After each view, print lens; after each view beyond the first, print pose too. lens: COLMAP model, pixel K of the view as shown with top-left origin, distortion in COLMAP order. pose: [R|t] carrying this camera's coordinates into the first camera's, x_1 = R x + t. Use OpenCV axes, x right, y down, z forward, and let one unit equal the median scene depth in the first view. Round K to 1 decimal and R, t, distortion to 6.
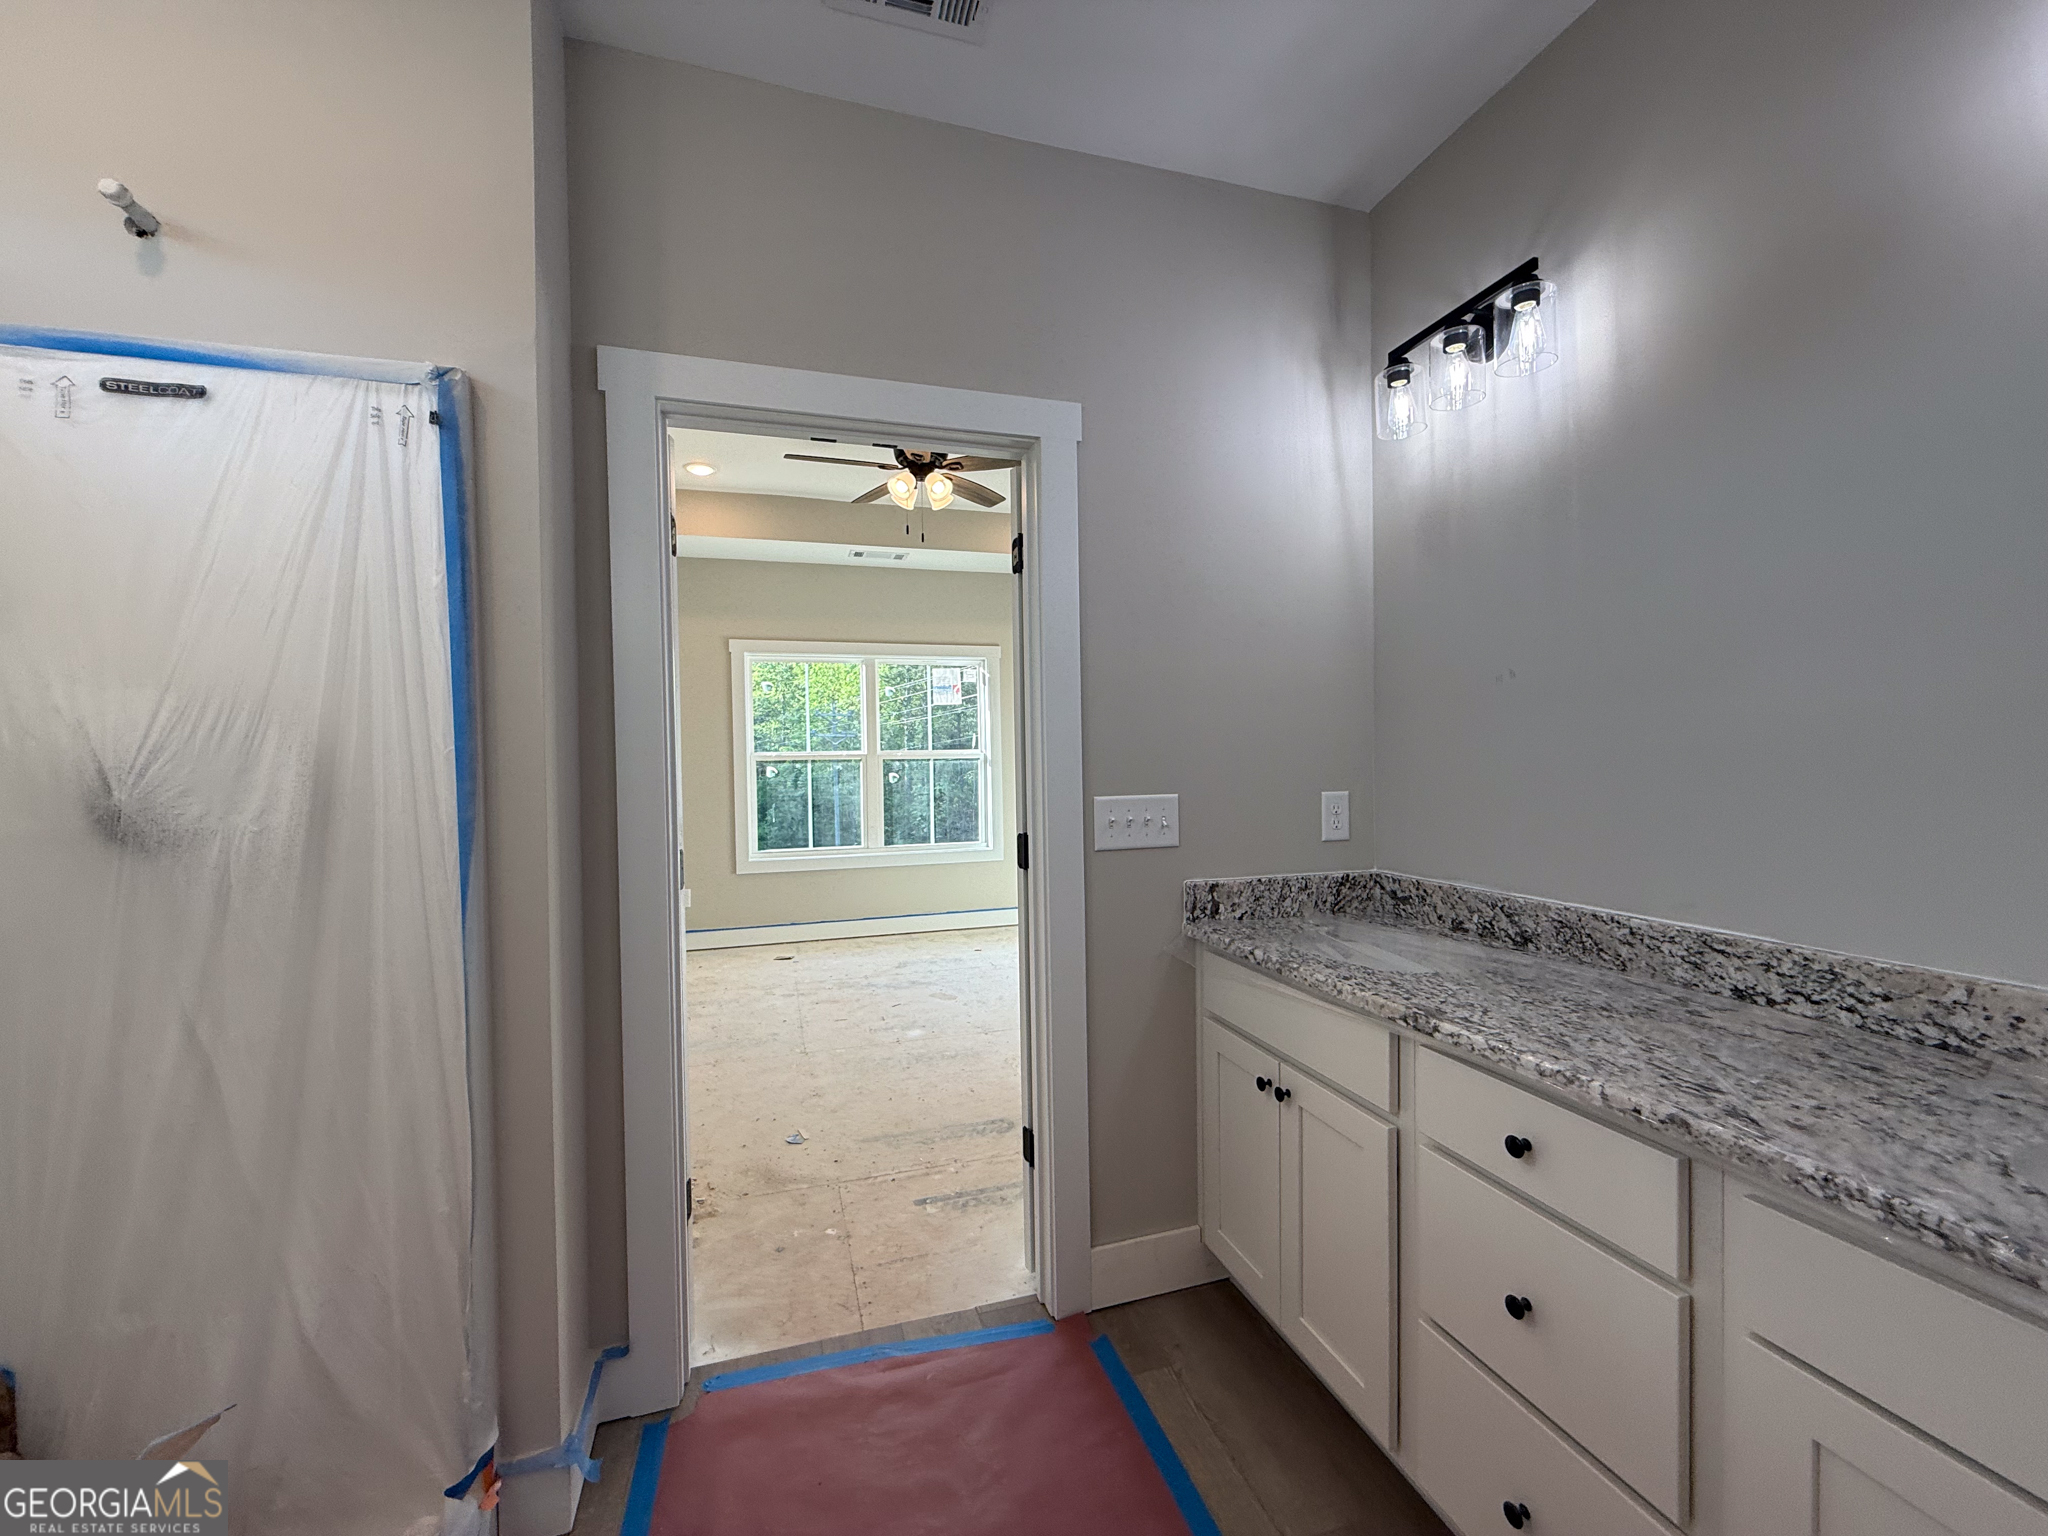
lens RADIAL K [[814.5, 0, 1018.9], [0, 814.5, 767.6], [0, 0, 1]] dist [-0.002204, -0.000122]
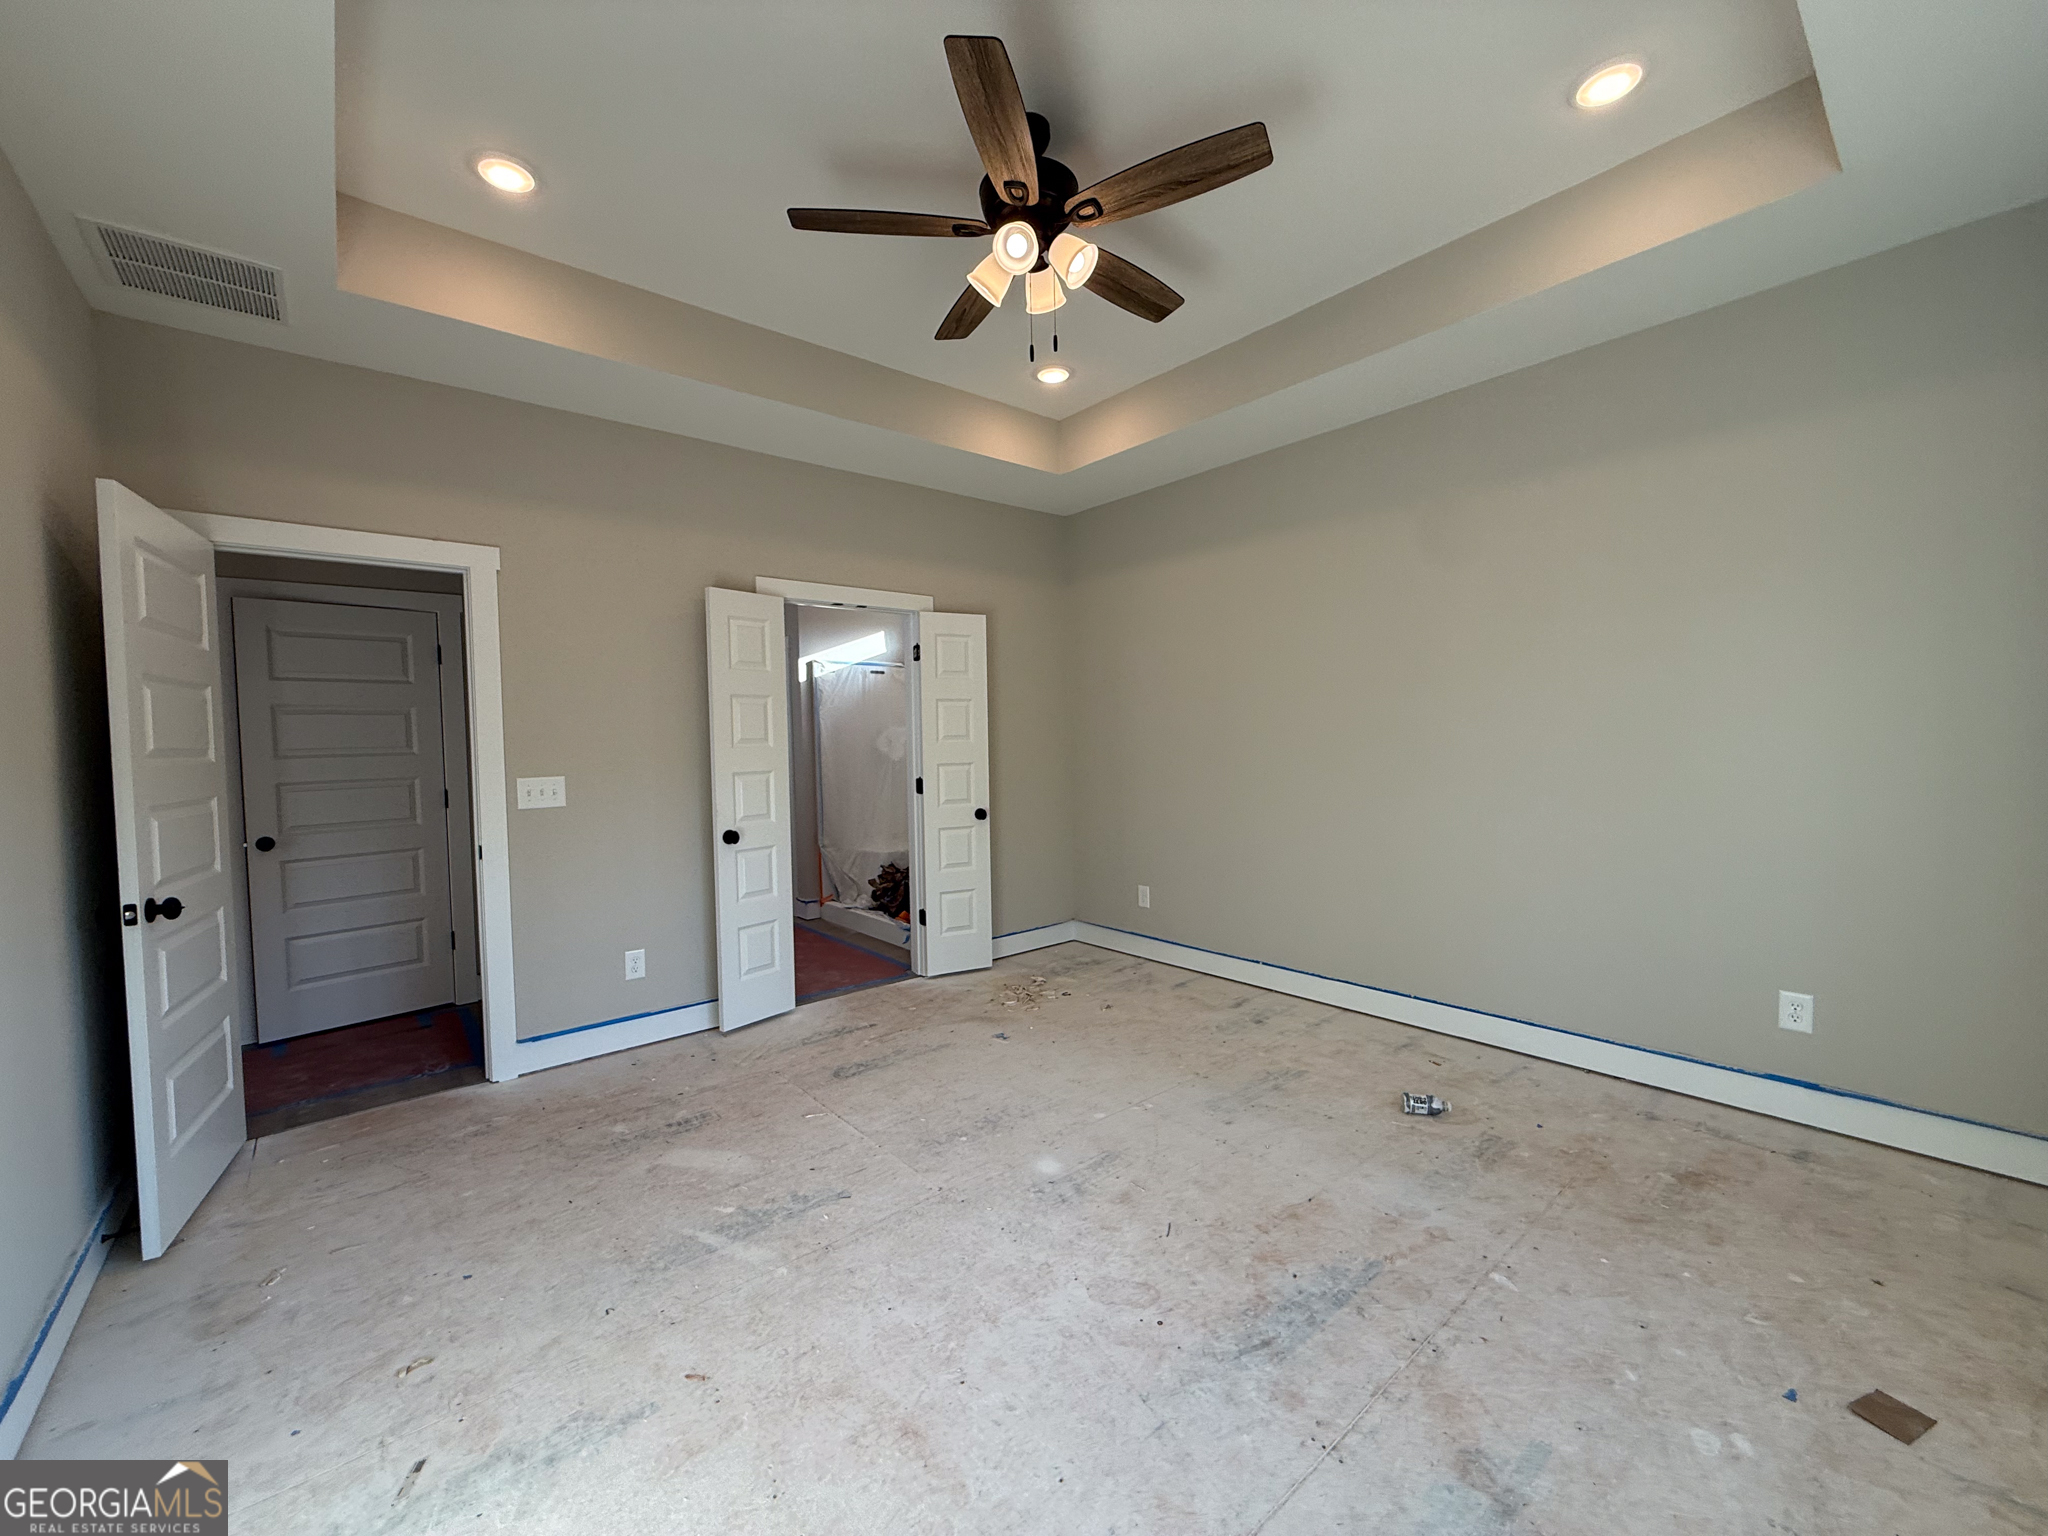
lens RADIAL K [[816.1, 0, 1019.0], [0, 816.1, 770.6], [0, 0, 1]] dist [-0.000407, -0.000267]
pose [[-0.920222, 0.049107, -0.388305, 0.400830], [0.030171, 0.998046, 0.054717, -0.072317], [0.390233, 0.038637, -0.919905, 4.866809]]
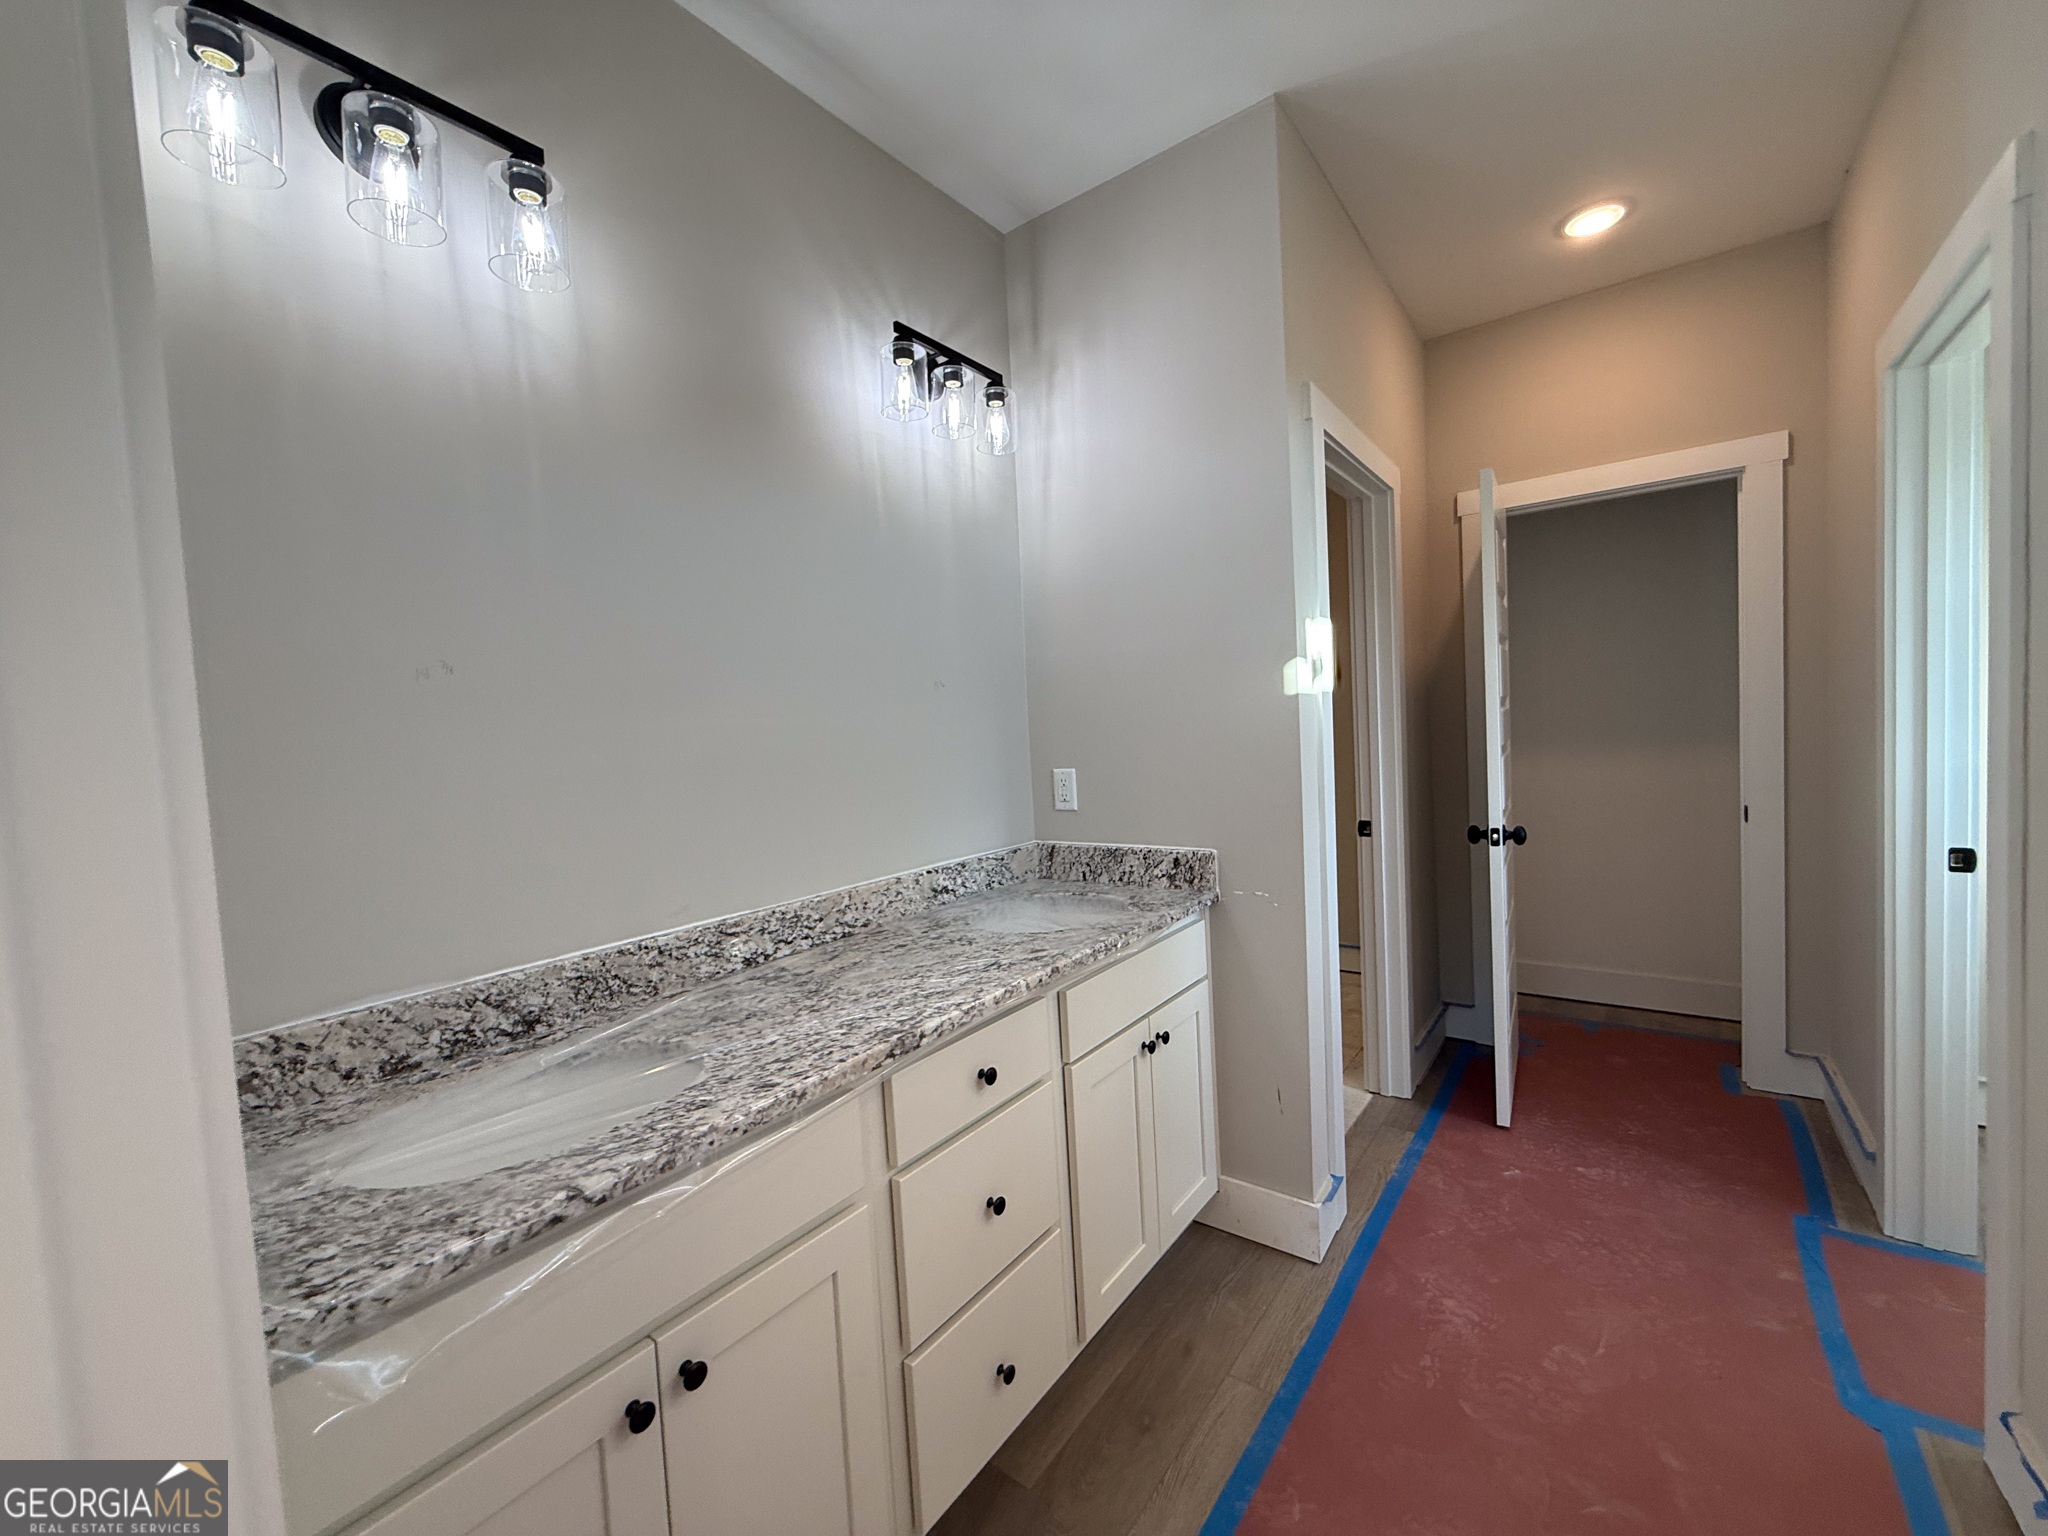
lens RADIAL K [[816.1, 0, 1019.0], [0, 816.1, 770.6], [0, 0, 1]] dist [-0.000407, -0.000267]
pose [[-0.584319, 0.004128, 0.811514, -0.344735], [0.072708, 0.996232, 0.047285, -0.033804], [-0.808261, 0.086633, -0.582417, 1.418716]]
